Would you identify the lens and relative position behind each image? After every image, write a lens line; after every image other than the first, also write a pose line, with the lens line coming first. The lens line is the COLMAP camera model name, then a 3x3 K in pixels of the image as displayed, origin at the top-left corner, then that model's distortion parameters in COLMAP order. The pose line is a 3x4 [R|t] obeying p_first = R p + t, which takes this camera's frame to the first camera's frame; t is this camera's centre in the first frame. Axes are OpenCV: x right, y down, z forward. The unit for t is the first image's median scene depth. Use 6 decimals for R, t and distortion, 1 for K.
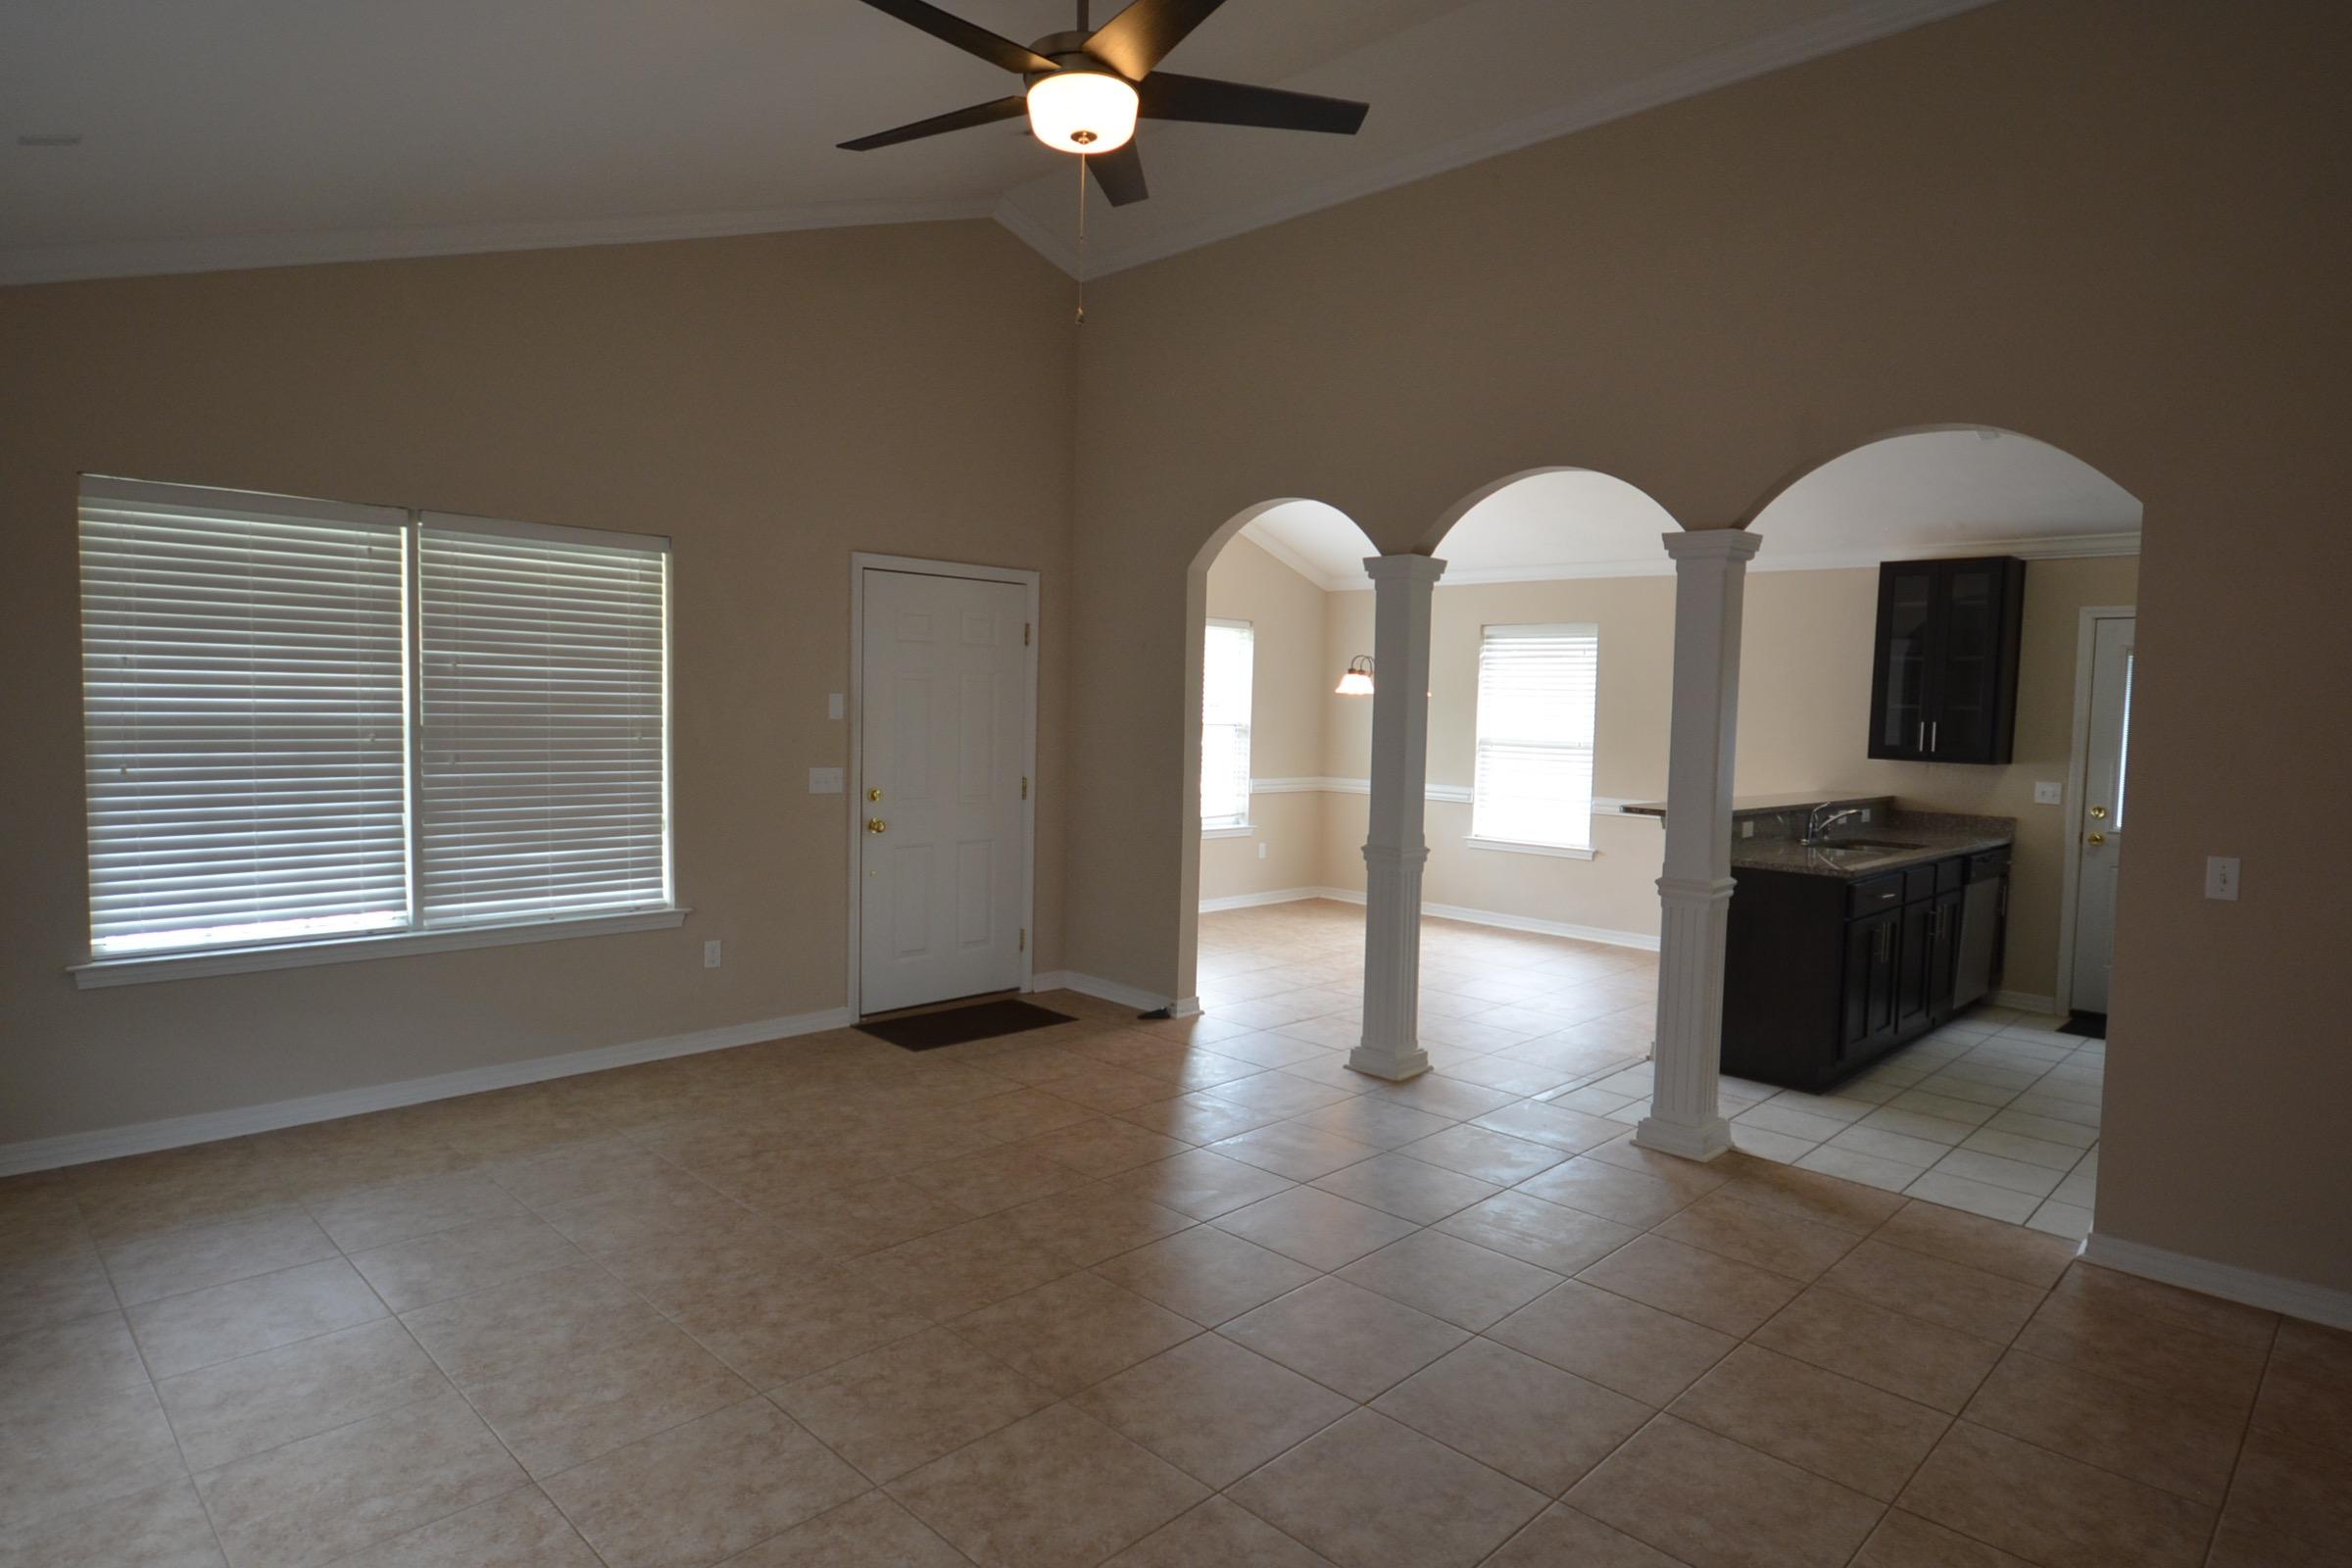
lens RADIAL K [[1301.2, 0, 1194.1], [0, 1301.2, 784.0], [0, 0, 1]] dist [-0.003615, 0.000450]
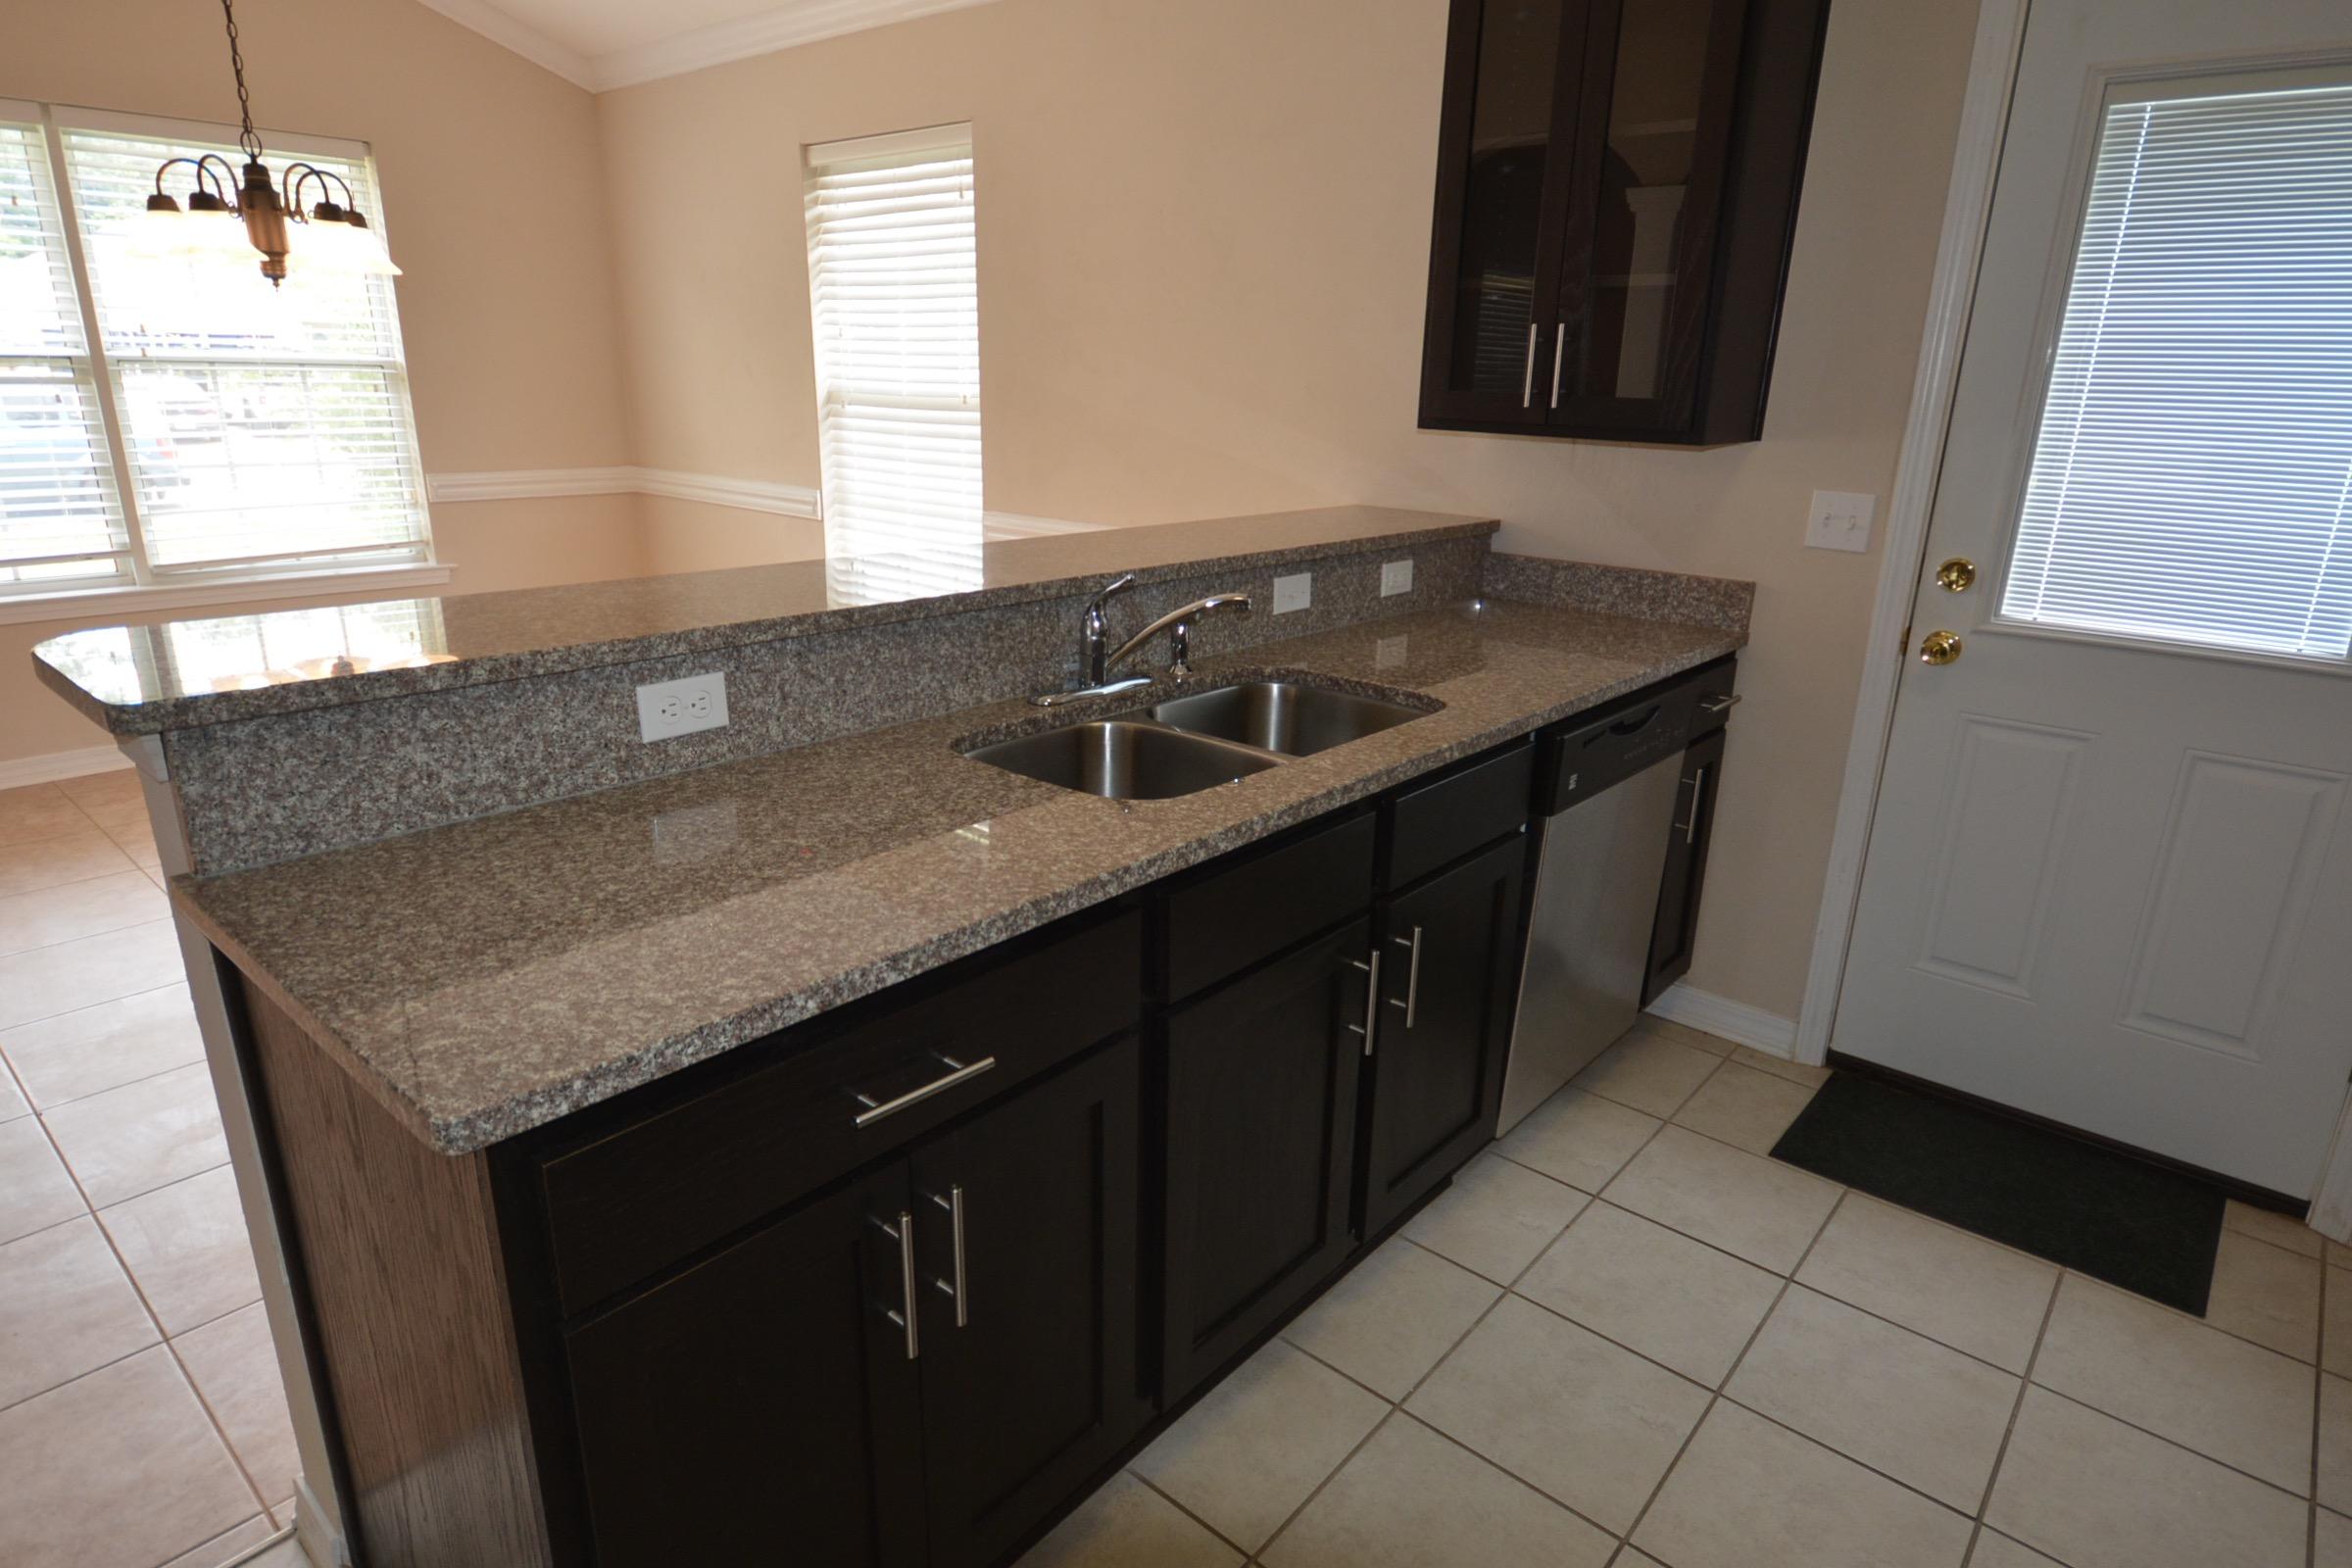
lens RADIAL K [[1297.6, 0, 1187.8], [0, 1297.6, 779.1], [0, 0, 1]] dist [0.013439, -0.013257]
pose [[0.997826, -0.023519, 0.061556, 0.448908], [0.007844, 0.969889, 0.243421, -0.013899], [-0.065428, -0.242409, 0.967965, 0.635587]]
